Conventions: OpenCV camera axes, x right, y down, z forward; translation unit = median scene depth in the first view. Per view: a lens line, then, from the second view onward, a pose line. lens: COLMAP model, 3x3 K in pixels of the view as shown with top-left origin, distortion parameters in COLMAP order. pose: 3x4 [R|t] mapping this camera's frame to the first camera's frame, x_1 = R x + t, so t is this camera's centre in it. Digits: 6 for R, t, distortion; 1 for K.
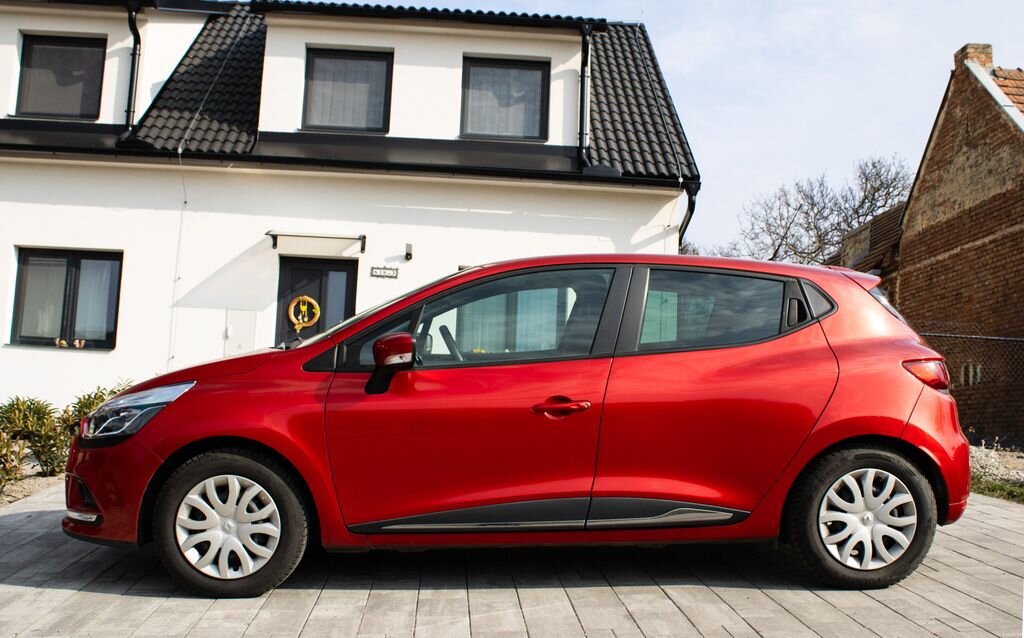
lens RADIAL K [[1122.5, 0, 512.0], [0, 1122.5, 319.0], [0, 0, 1]] dist [-0.125931, 0.012920]
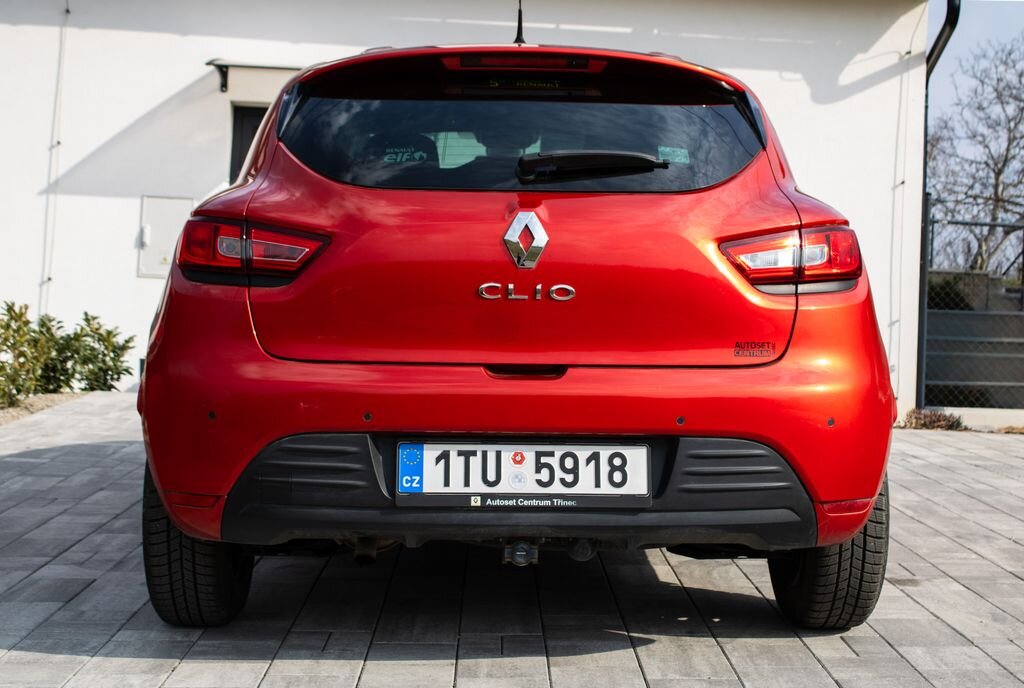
lens RADIAL K [[1604.1, 0, 512.0], [0, 1604.1, 344.0], [0, 0, 1]] dist [0.003253, -0.022823]
pose [[0.999150, 0.005069, -0.040909, -0.028214], [-0.002610, 0.998198, 0.059942, 0.016969], [0.041139, -0.059784, 0.997363, 0.165414]]
